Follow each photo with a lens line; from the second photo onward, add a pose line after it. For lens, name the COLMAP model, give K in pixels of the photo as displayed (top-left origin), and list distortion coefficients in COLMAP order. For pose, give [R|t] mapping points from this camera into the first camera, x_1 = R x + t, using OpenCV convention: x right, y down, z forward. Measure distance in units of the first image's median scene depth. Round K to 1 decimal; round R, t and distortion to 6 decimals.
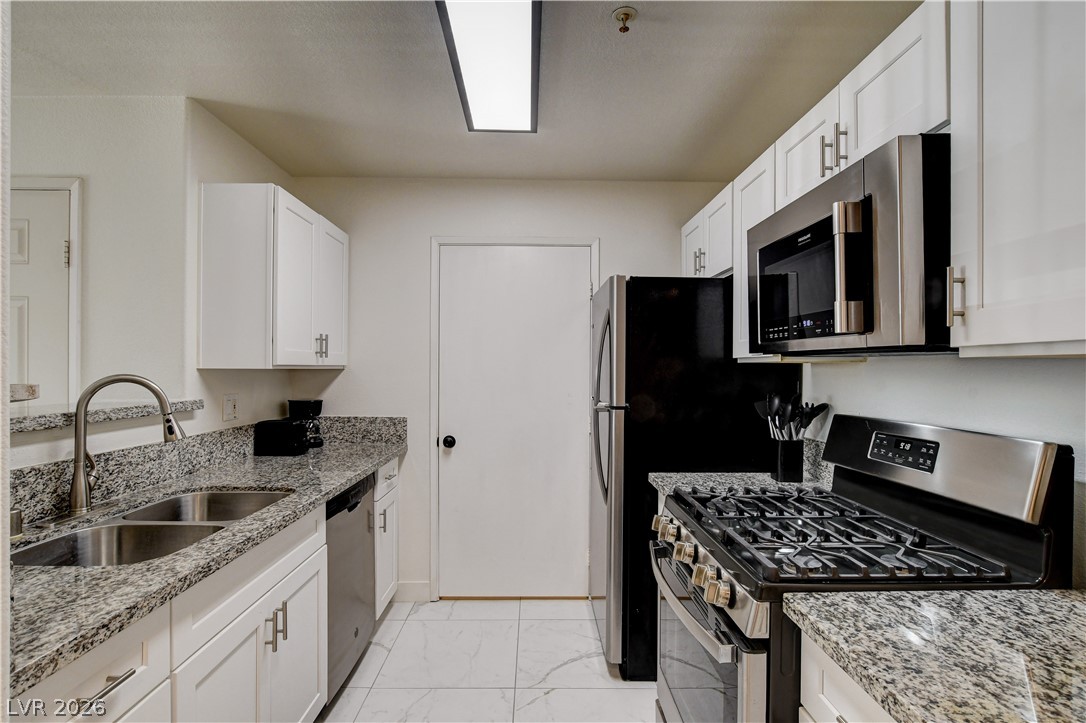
lens RADIAL K [[527.8, 0, 543.7], [0, 527.8, 368.1], [0, 0, 1]] dist [-0.020994, 0.000976]
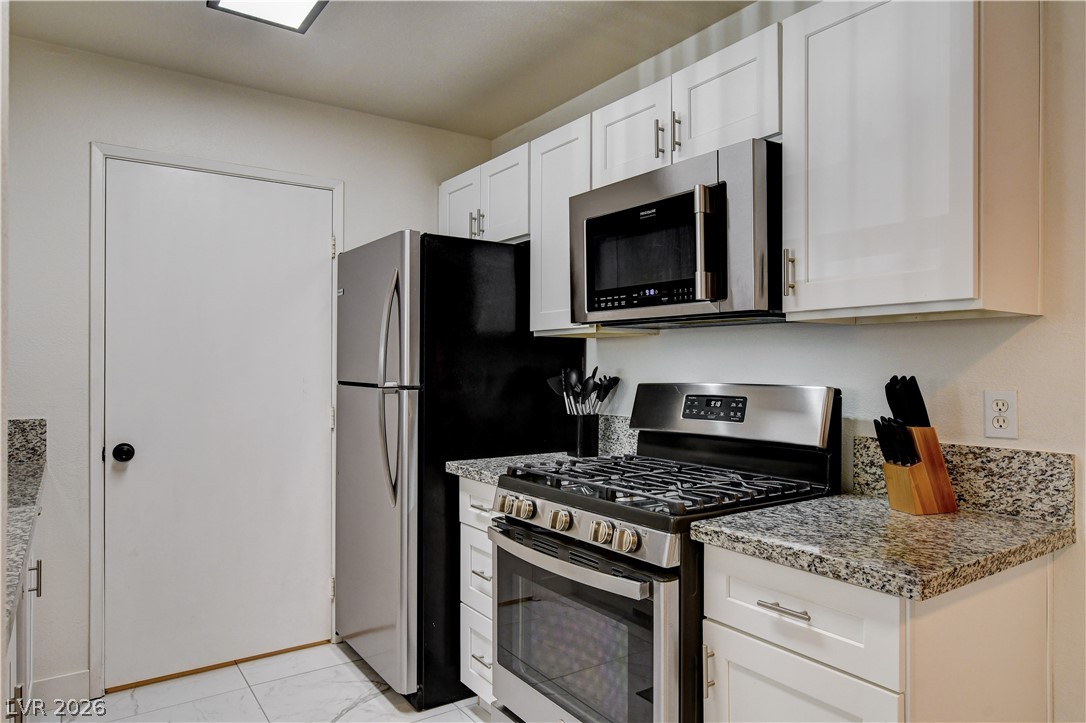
lens RADIAL K [[687.2, 0, 548.0], [0, 687.2, 364.2], [0, 0, 1]] dist [-0.017203, 0.006240]
pose [[0.827982, -0.002774, 0.560748, -0.466506], [0.003541, 0.999994, -0.000280, 0.062304], [-0.560744, 0.002217, 0.827986, -0.045722]]
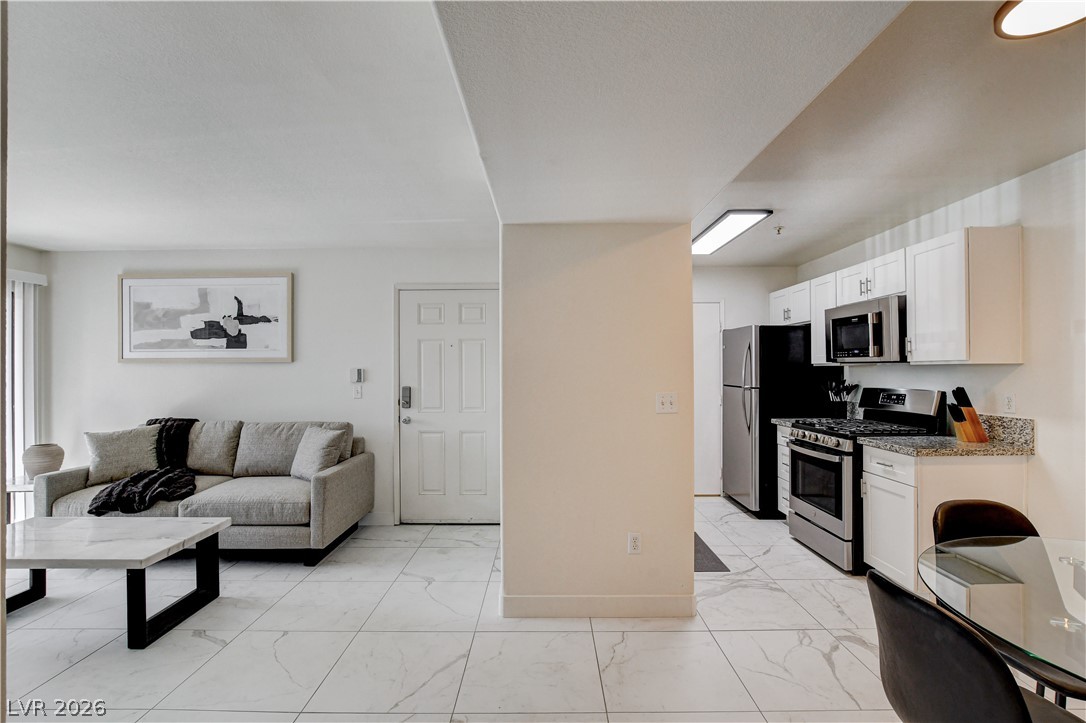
lens RADIAL K [[491.6, 0, 541.4], [0, 491.6, 368.4], [0, 0, 1]] dist [-0.017767, 0.000953]
pose [[0.999636, -0.011405, -0.024444, -1.058514], [0.011316, 0.999929, -0.003757, -0.008113], [0.024485, 0.003479, 0.999694, -1.550891]]
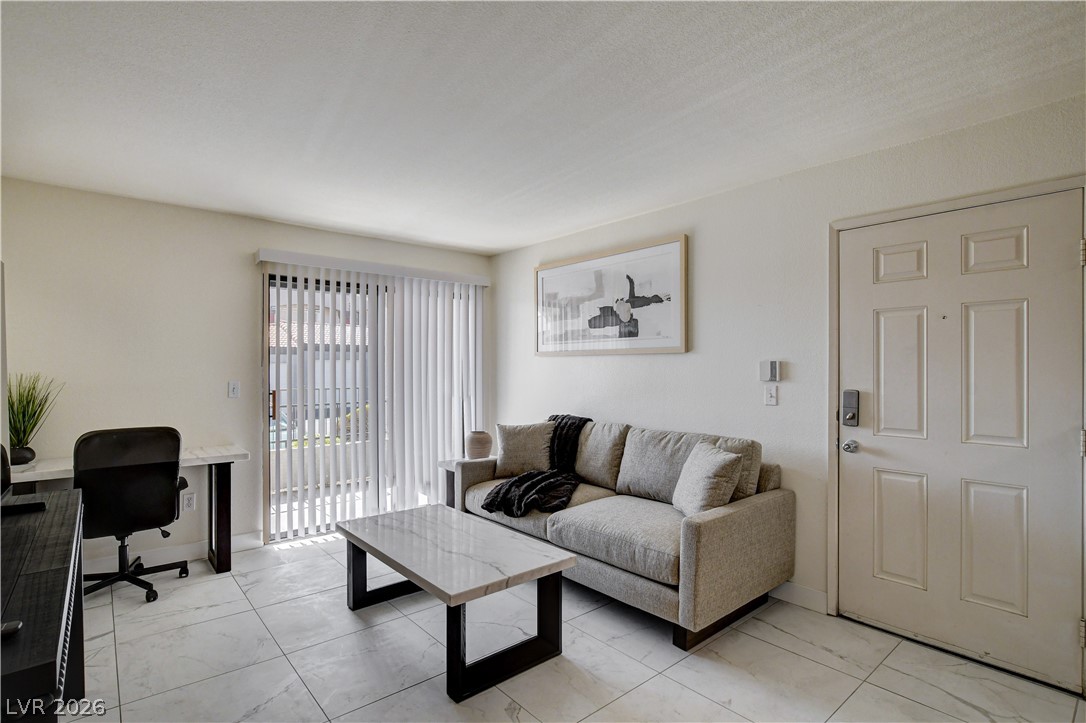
lens RADIAL K [[534.3, 0, 538.9], [0, 534.3, 368.7], [0, 0, 1]] dist [-0.012852, 0.001185]
pose [[0.635842, -0.004471, -0.771806, -1.185775], [0.002170, 0.999990, -0.004005, 0.008738], [0.771816, 0.000872, 0.635845, -0.676113]]
